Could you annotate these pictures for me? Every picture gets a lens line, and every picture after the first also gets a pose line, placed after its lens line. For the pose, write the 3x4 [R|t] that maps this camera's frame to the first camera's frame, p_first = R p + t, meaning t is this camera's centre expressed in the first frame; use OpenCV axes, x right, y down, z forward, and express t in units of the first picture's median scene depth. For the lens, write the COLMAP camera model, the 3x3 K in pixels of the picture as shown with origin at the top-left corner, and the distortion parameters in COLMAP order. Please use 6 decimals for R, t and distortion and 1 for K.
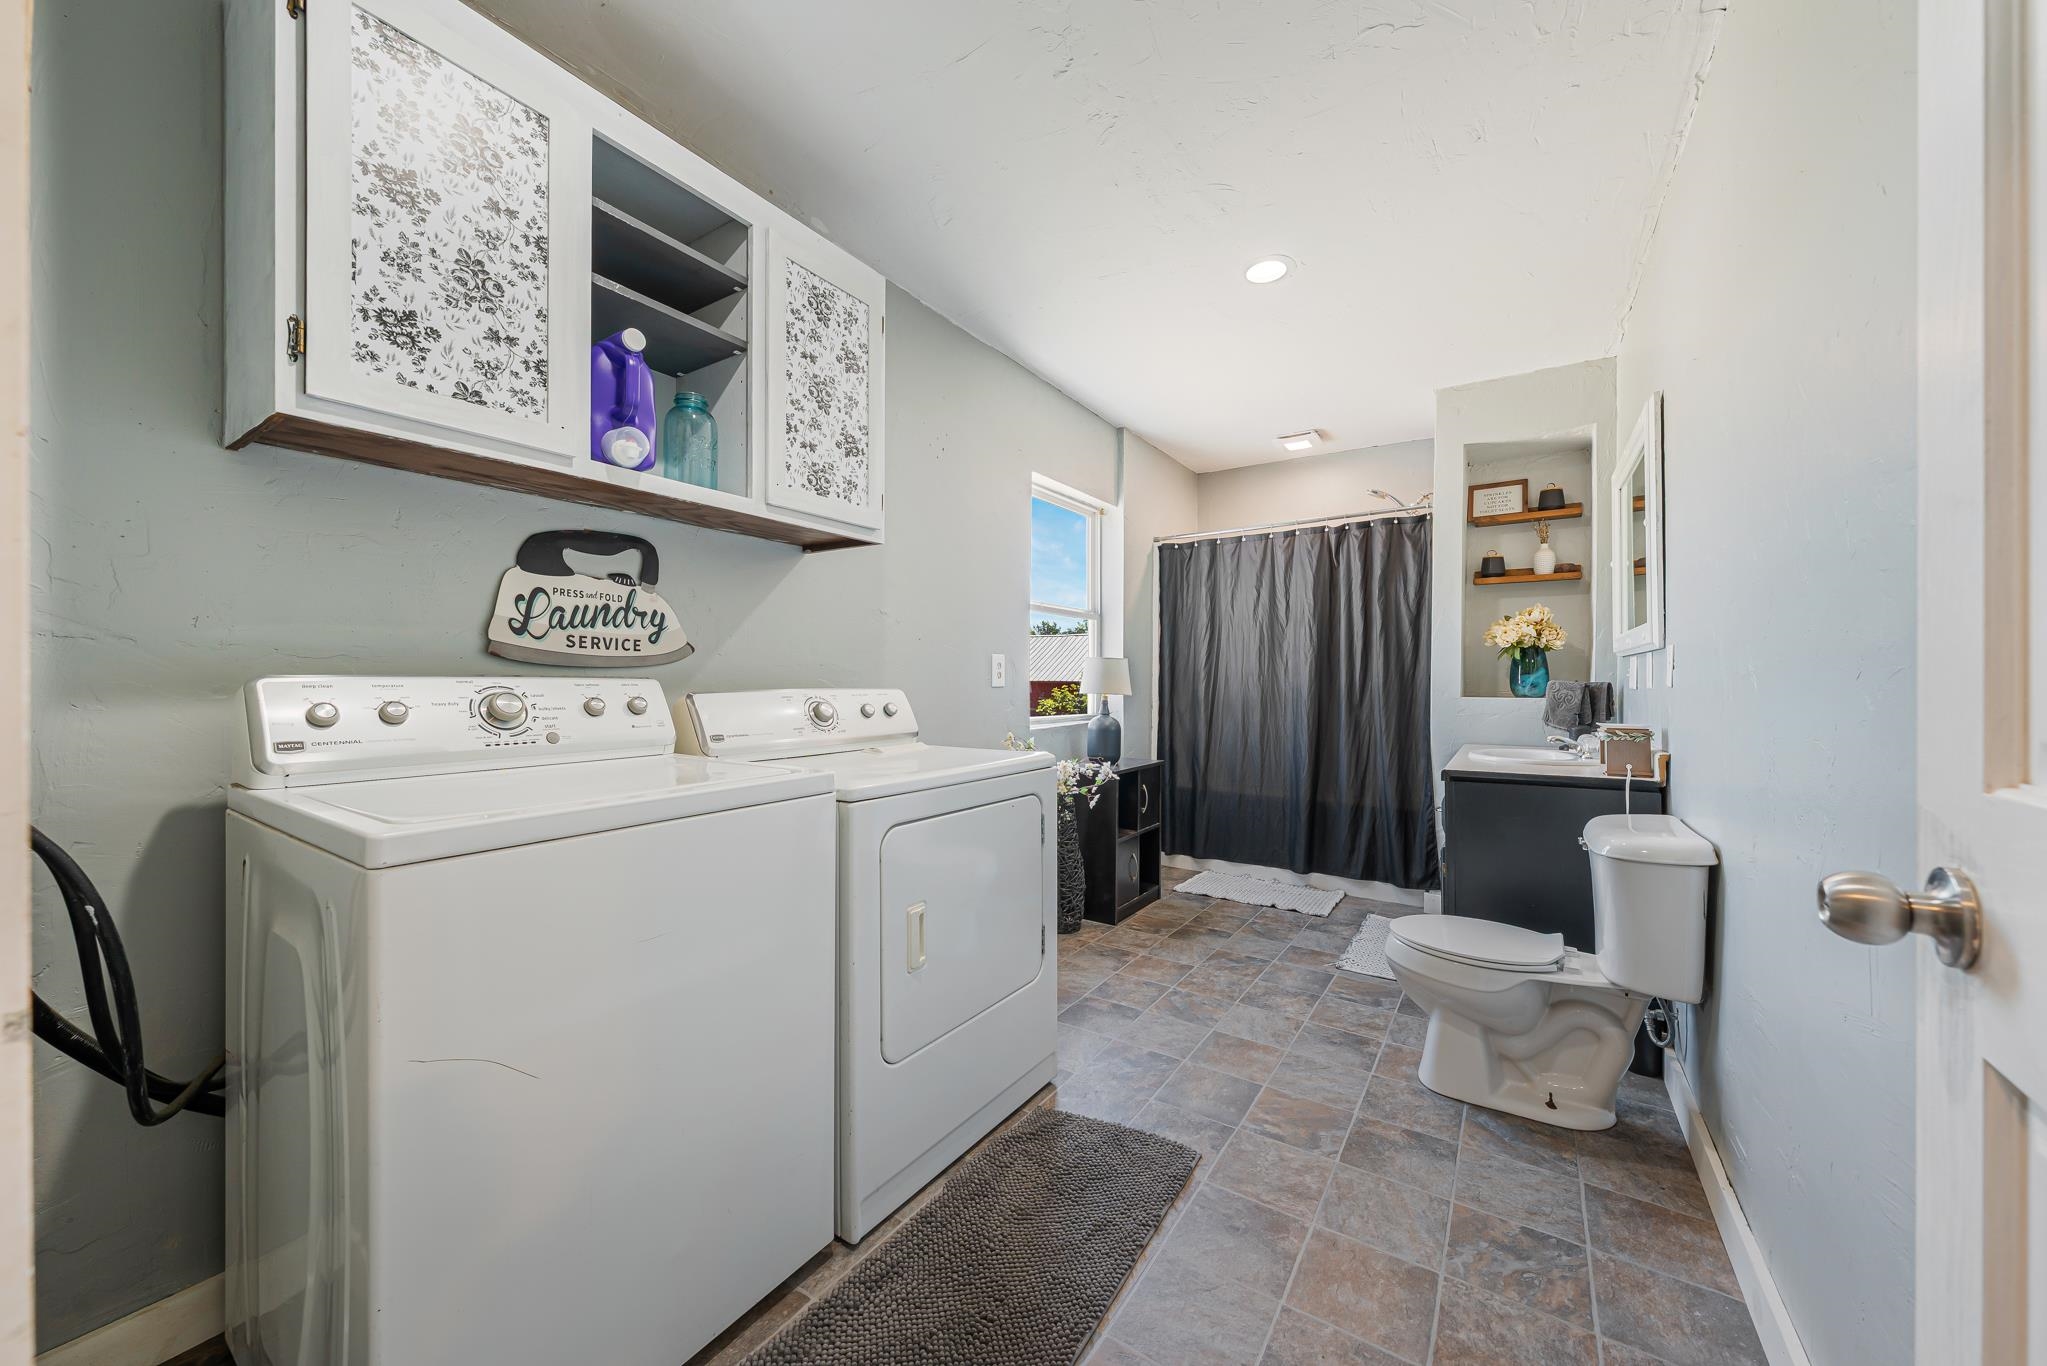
lens RADIAL K [[735.5, 0, 1022.7], [0, 735.5, 678.5], [0, 0, 1]] dist [-0.004233, 0.000073]
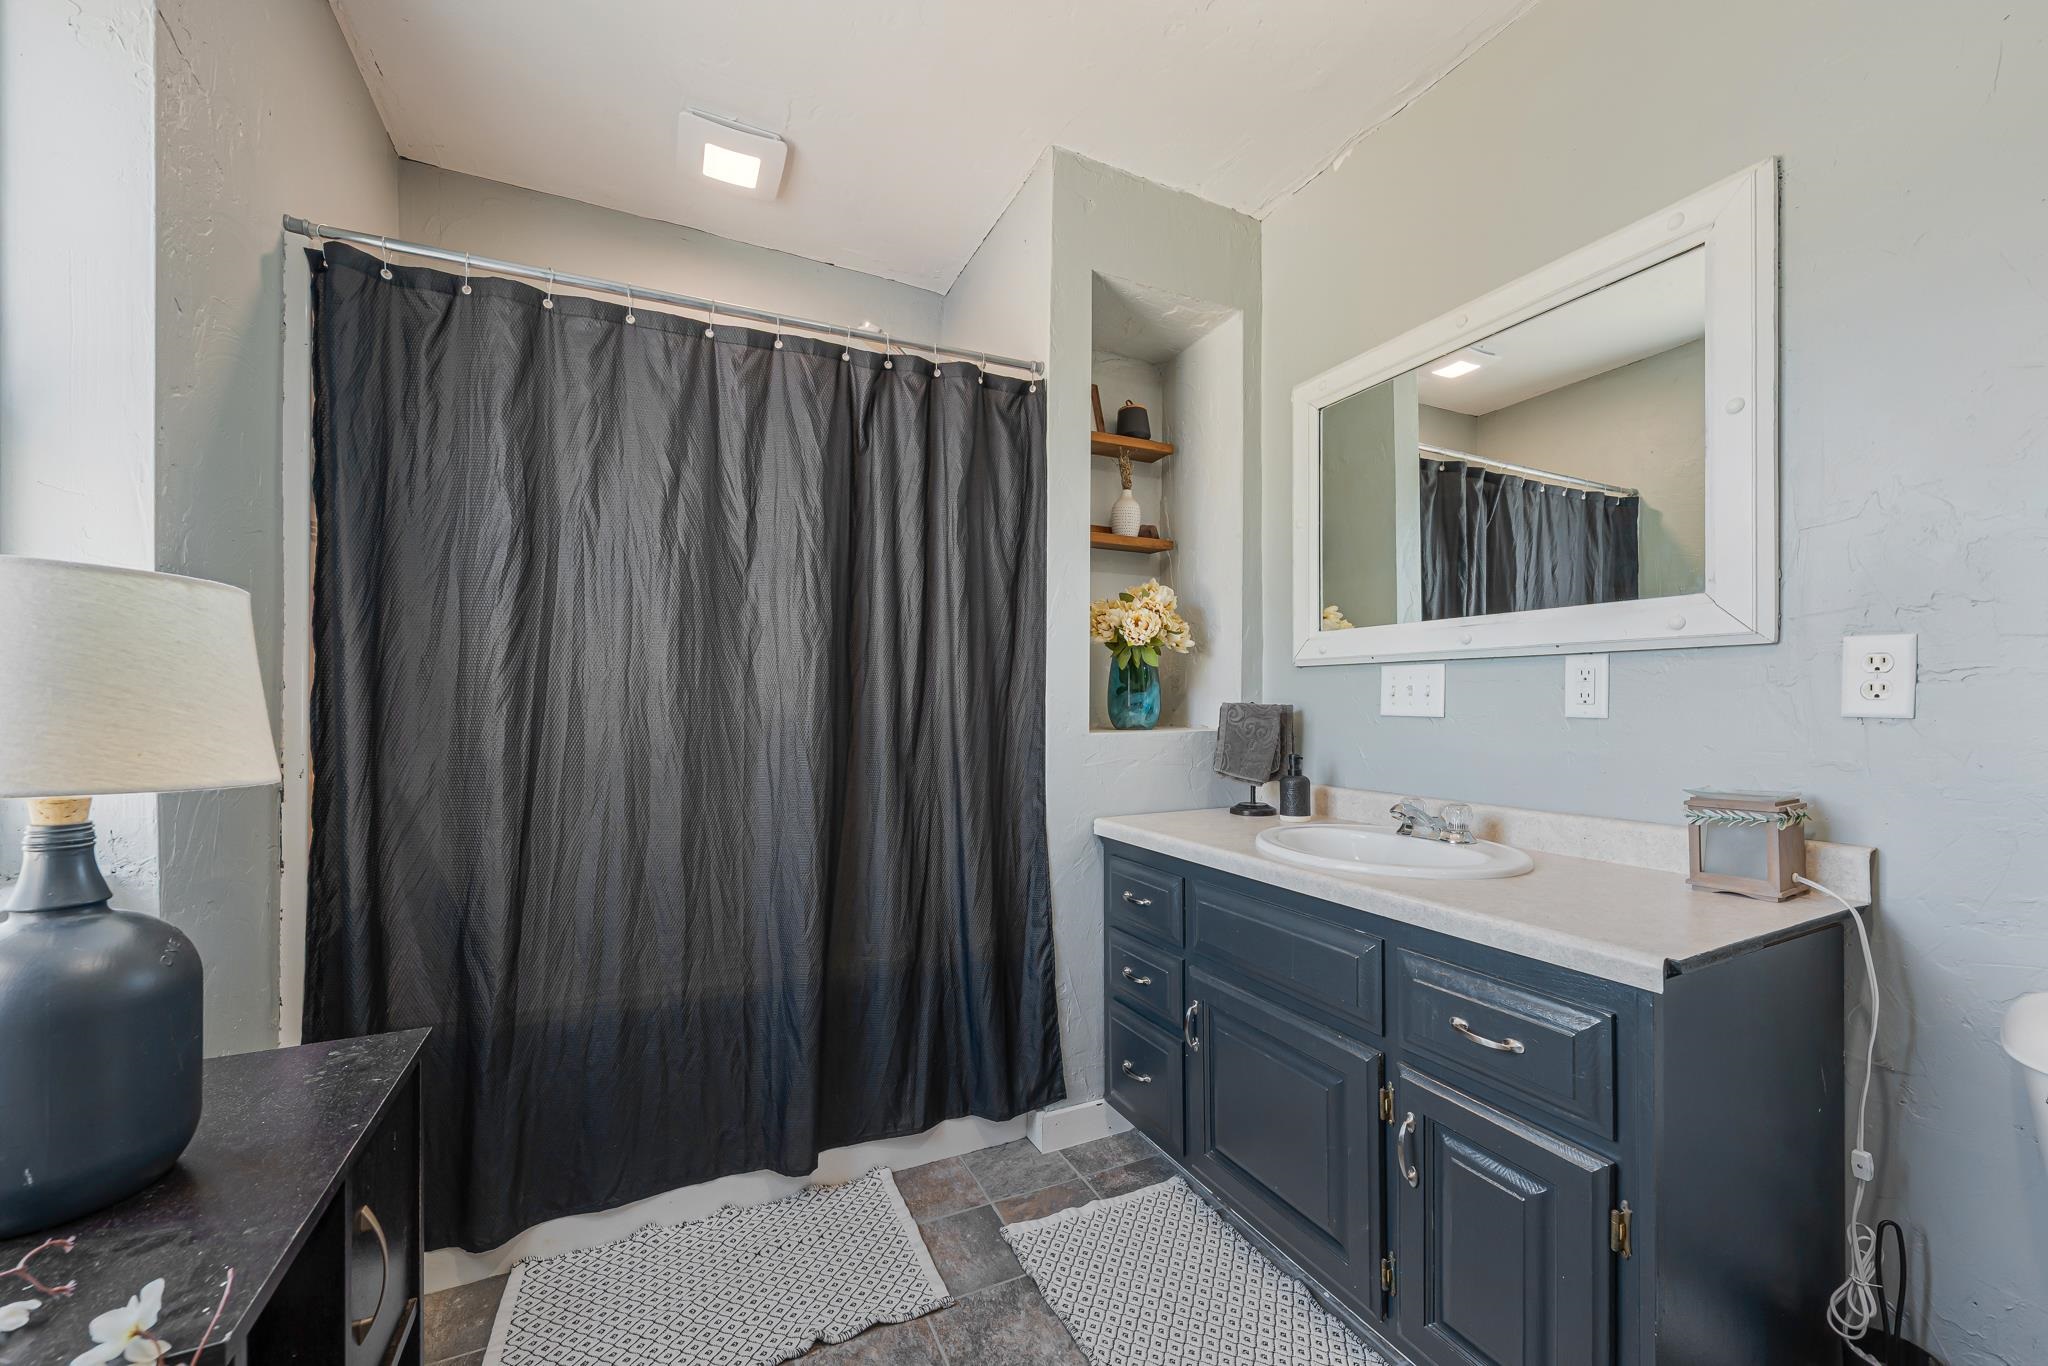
lens RADIAL K [[797.2, 0, 1045.9], [0, 797.2, 708.3], [0, 0, 1]] dist [-0.002115, -0.000627]
pose [[0.499522, -0.003957, 0.866292, 0.063220], [0.005909, 0.999982, 0.001160, 0.006539], [-0.866281, 0.004540, 0.499537, 0.668637]]
